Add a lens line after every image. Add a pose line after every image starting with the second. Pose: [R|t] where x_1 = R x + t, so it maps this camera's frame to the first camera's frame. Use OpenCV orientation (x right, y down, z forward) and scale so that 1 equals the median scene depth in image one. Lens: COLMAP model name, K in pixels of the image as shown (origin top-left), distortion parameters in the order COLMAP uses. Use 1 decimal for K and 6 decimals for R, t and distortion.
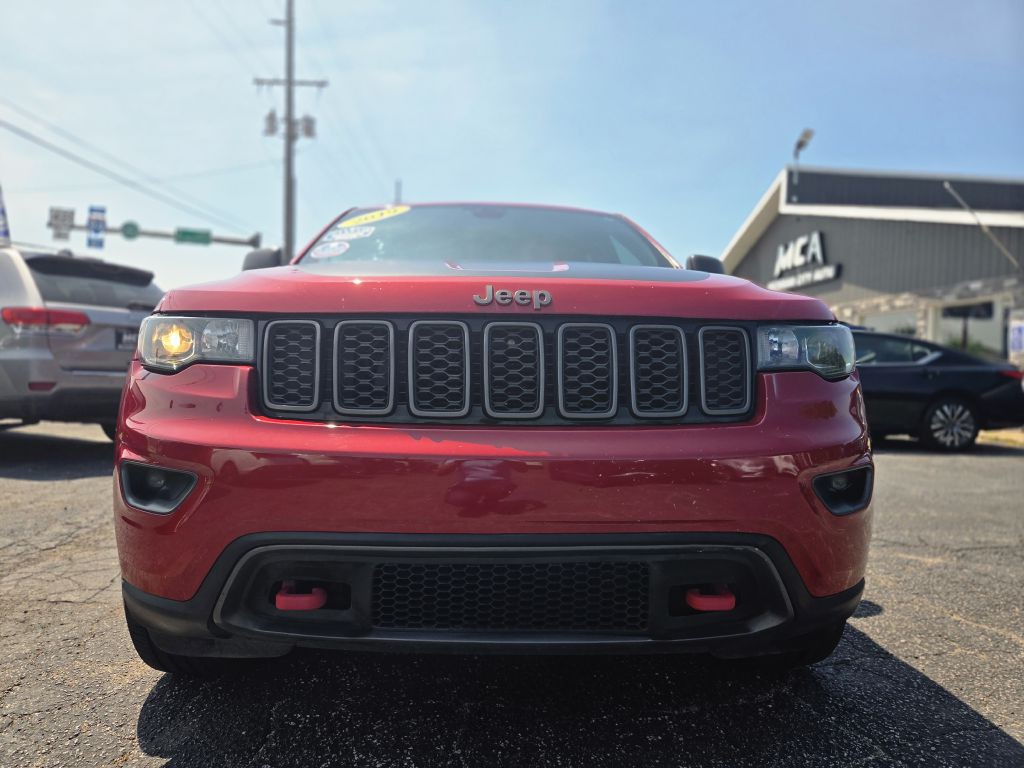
lens RADIAL K [[689.2, 0, 504.3], [0, 689.2, 385.9], [0, 0, 1]] dist [0.067125, -0.050938]
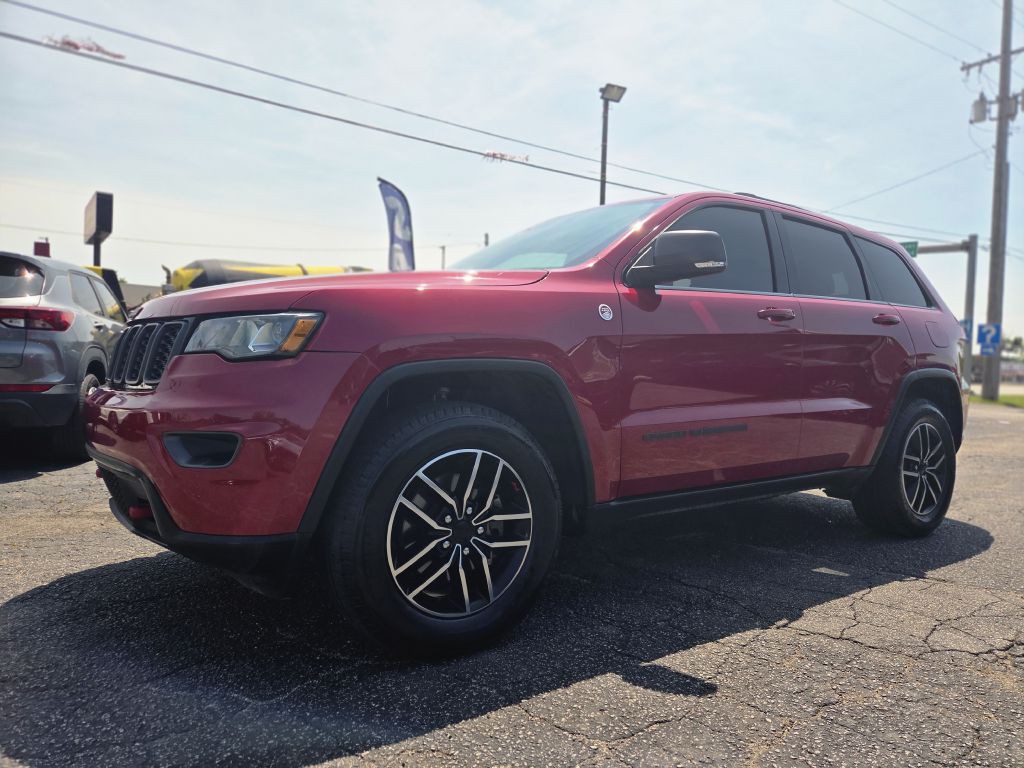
lens RADIAL K [[689.2, 0, 524.4], [0, 689.2, 389.0], [0, 0, 1]] dist [0.067125, -0.050938]
pose [[0.551920, 0.018953, -0.833682, 0.912131], [-0.039251, 0.999224, -0.003269, 0.026159], [0.832973, 0.034527, 0.552236, 0.408148]]
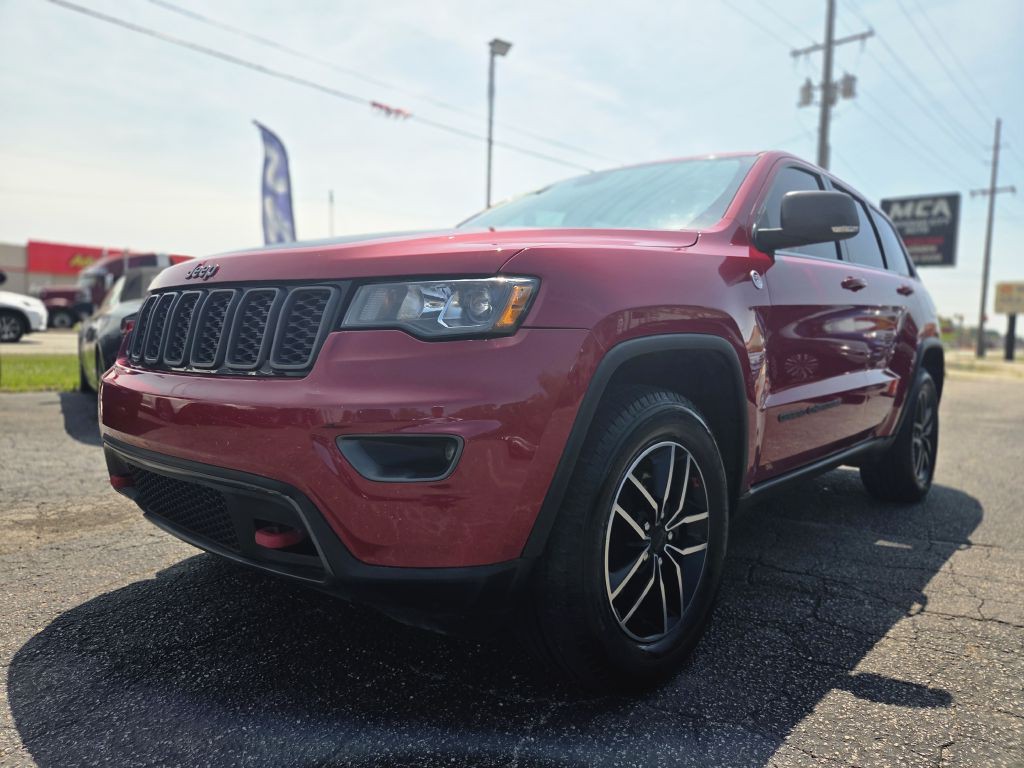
lens RADIAL K [[689.2, 0, 506.2], [0, 689.2, 383.6], [0, 0, 1]] dist [0.067125, -0.050938]
pose [[0.711965, 0.044889, -0.700779, 0.616414], [-0.030297, 0.998989, 0.033210, 0.021663], [0.701561, -0.002413, 0.712605, 0.233885]]
